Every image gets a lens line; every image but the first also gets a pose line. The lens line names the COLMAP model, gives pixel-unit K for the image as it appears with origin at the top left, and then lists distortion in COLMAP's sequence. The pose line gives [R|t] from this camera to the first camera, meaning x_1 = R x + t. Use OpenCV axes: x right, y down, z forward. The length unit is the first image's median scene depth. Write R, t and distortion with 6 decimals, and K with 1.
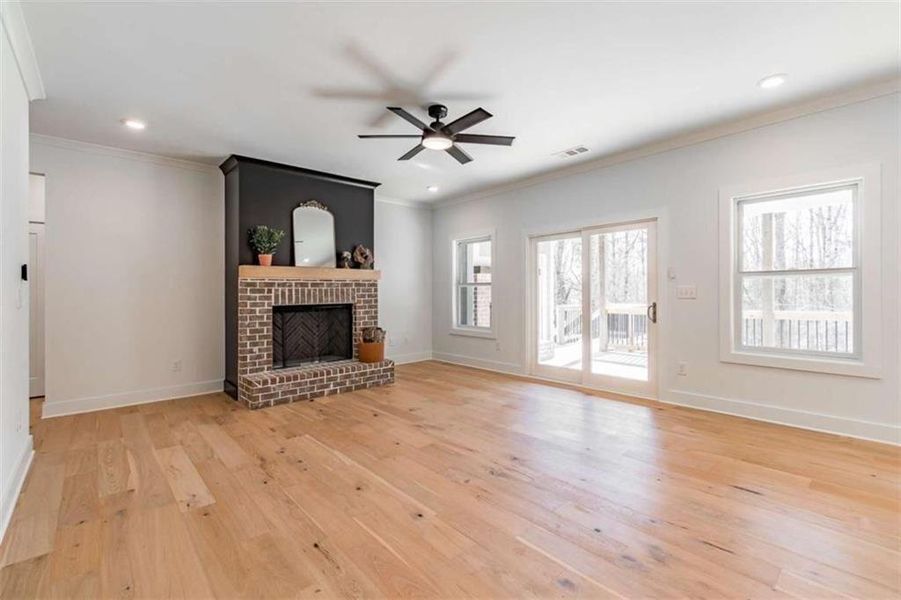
lens RADIAL K [[399.5, 0, 451.4], [0, 399.5, 294.9], [0, 0, 1]] dist [-0.001039, -0.000967]
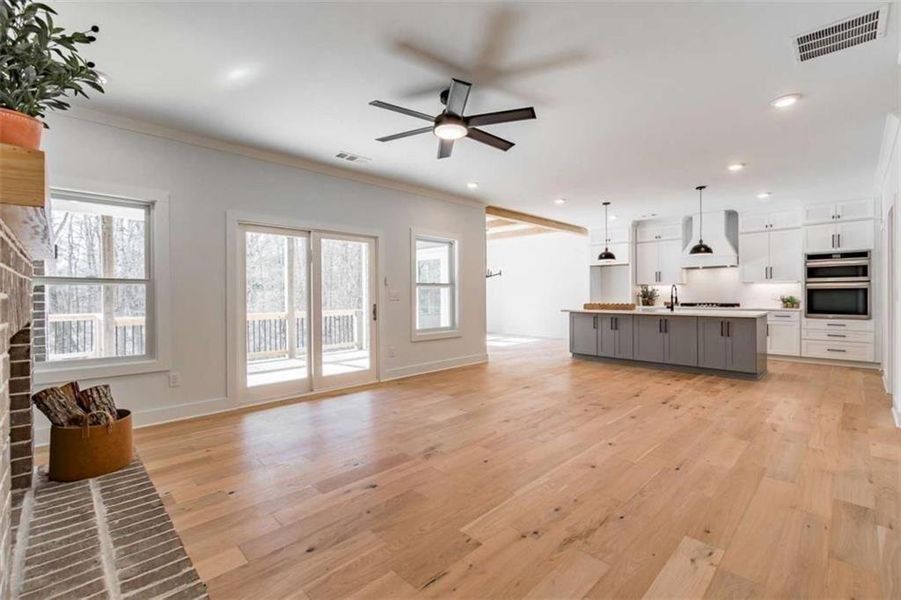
lens RADIAL K [[399.5, 0, 456.6], [0, 399.5, 301.4], [0, 0, 1]] dist [-0.001039, -0.000967]
pose [[-0.059745, -0.005634, 0.998198, -0.670645], [0.009479, 0.999936, 0.006211, 0.004885], [-0.998169, 0.009833, -0.059688, 0.730253]]
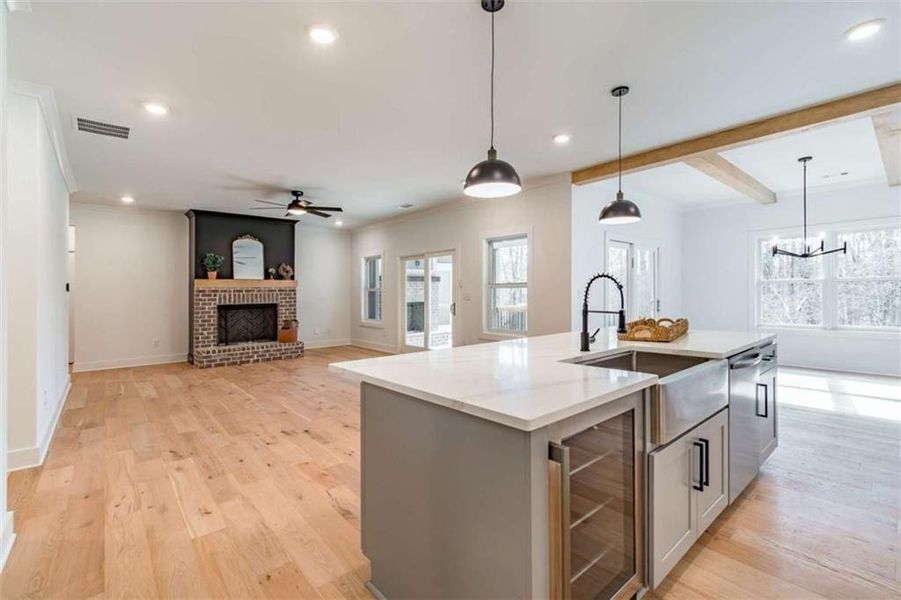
lens RADIAL K [[399.5, 0, 451.5], [0, 399.5, 292.0], [0, 0, 1]] dist [-0.001039, -0.000967]
pose [[0.999895, -0.000574, -0.014495, 0.470653], [0.000483, 0.999980, -0.006232, -0.011869], [0.014498, 0.006224, 0.999876, -0.521693]]
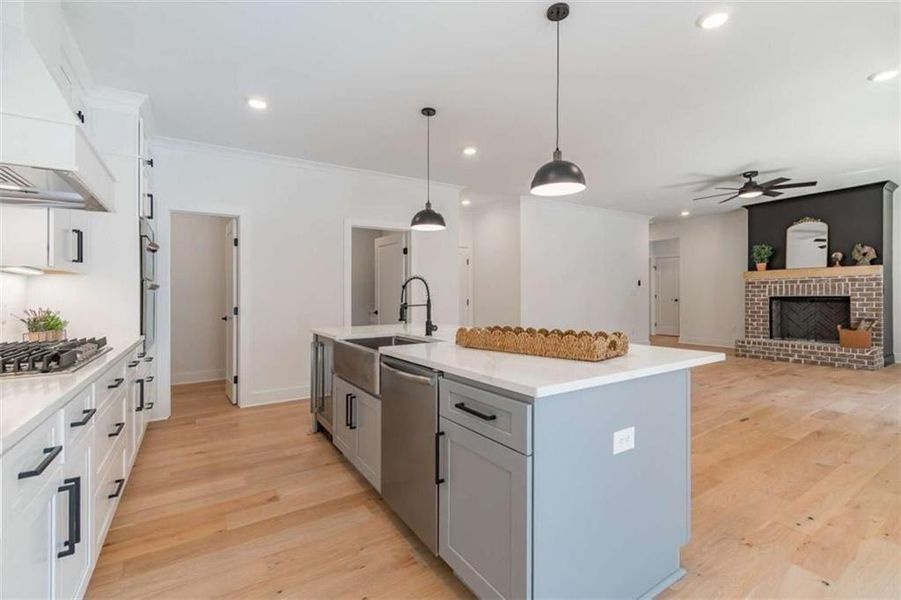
lens RADIAL K [[399.5, 0, 457.7], [0, 399.5, 293.8], [0, 0, 1]] dist [-0.001039, -0.000967]
pose [[-0.146653, 0.012905, -0.989104, 1.190608], [0.013565, 0.999847, 0.011034, -0.015225], [0.989095, -0.011799, -0.146805, 0.060052]]
